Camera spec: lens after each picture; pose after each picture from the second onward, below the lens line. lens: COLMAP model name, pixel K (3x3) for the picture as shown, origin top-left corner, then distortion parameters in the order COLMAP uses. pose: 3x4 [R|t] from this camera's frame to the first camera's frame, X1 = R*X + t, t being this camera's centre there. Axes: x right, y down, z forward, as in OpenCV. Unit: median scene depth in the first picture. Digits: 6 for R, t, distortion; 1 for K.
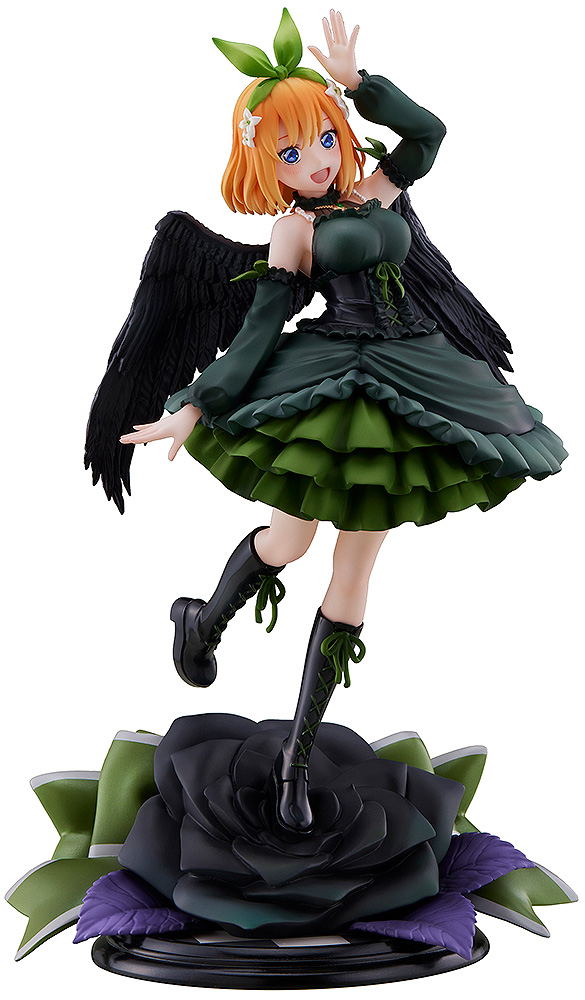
lens RADIAL K [[4706.2, 0, 292.5], [0, 4706.2, 500.0], [0, 0, 1]] dist [-0.389070, -8.027320]
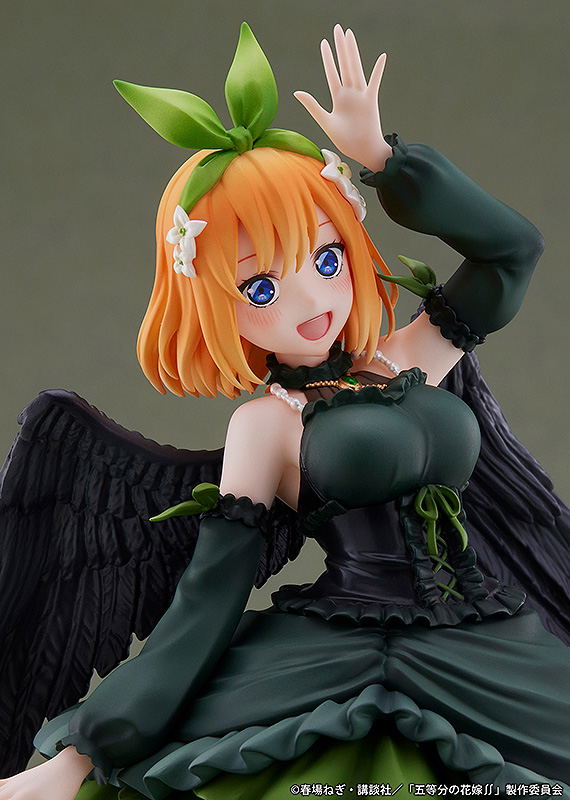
lens RADIAL K [[5855.3, 0, 285.0], [0, 5855.3, 400.0], [0, 0, 1]] dist [-0.041371, -17.414548]
pose [[0.999938, 0.001569, -0.011051, 0.009965], [-0.002012, 0.999192, -0.040147, -0.032967], [0.010979, 0.040167, 0.999133, 0.314549]]
